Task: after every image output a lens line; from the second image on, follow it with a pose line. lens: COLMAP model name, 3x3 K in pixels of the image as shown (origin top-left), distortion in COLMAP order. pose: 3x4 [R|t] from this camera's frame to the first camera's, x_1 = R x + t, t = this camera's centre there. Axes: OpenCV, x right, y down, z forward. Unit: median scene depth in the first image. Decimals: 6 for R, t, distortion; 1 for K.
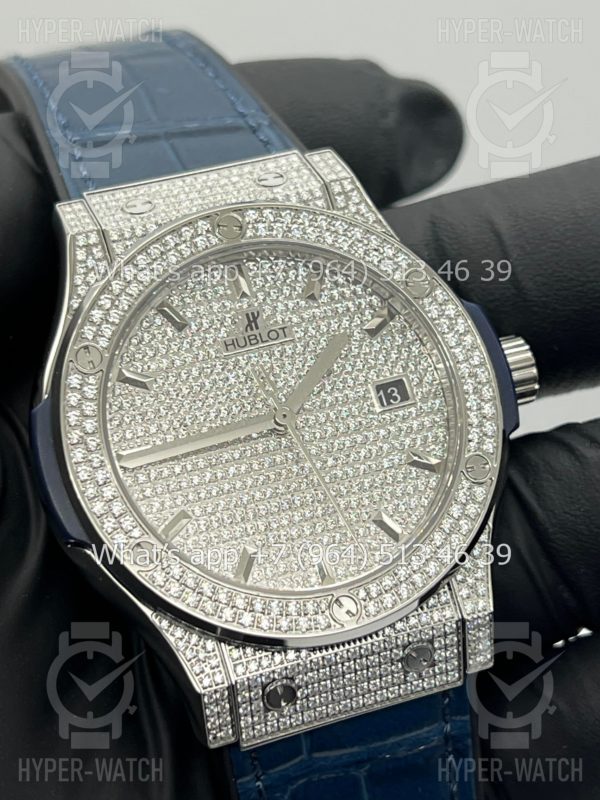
lens RADIAL K [[1861.8, 0, 298.1], [0, 1861.8, 398.5], [0, 0, 1]] dist [0.111208, 0.000000]
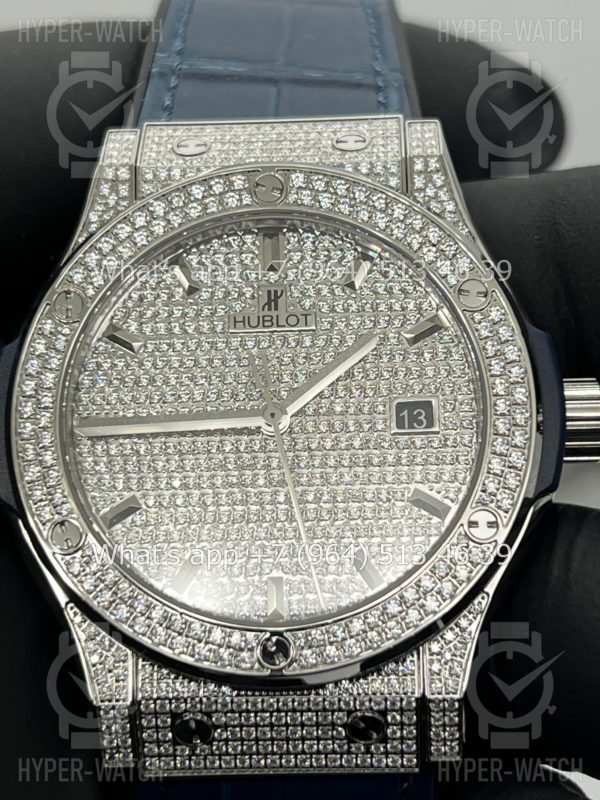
lens RADIAL K [[1861.8, 0, 301.0], [0, 1861.8, 394.8], [0, 0, 1]] dist [0.111208, 0.000000]
pose [[0.933229, 0.204255, -0.295572, 0.252547], [-0.197264, 0.978883, 0.053621, -0.047585], [0.300283, 0.008265, 0.953814, 0.183375]]
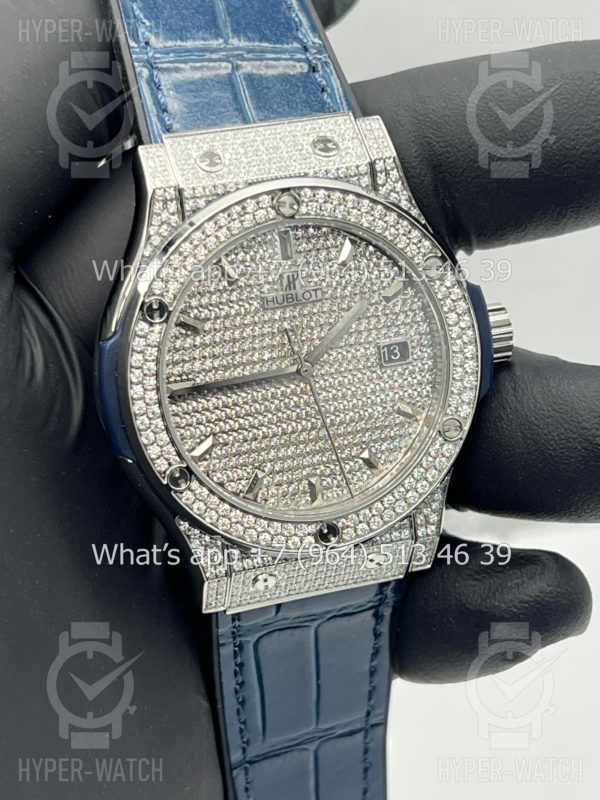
lens RADIAL K [[1861.8, 0, 299.2], [0, 1861.8, 403.7], [0, 0, 1]] dist [0.111208, 0.000000]
pose [[0.982389, 0.149058, 0.112669, -0.142811], [-0.179507, 0.920277, 0.347660, -0.385677], [-0.051865, -0.361762, 0.930827, -0.133931]]
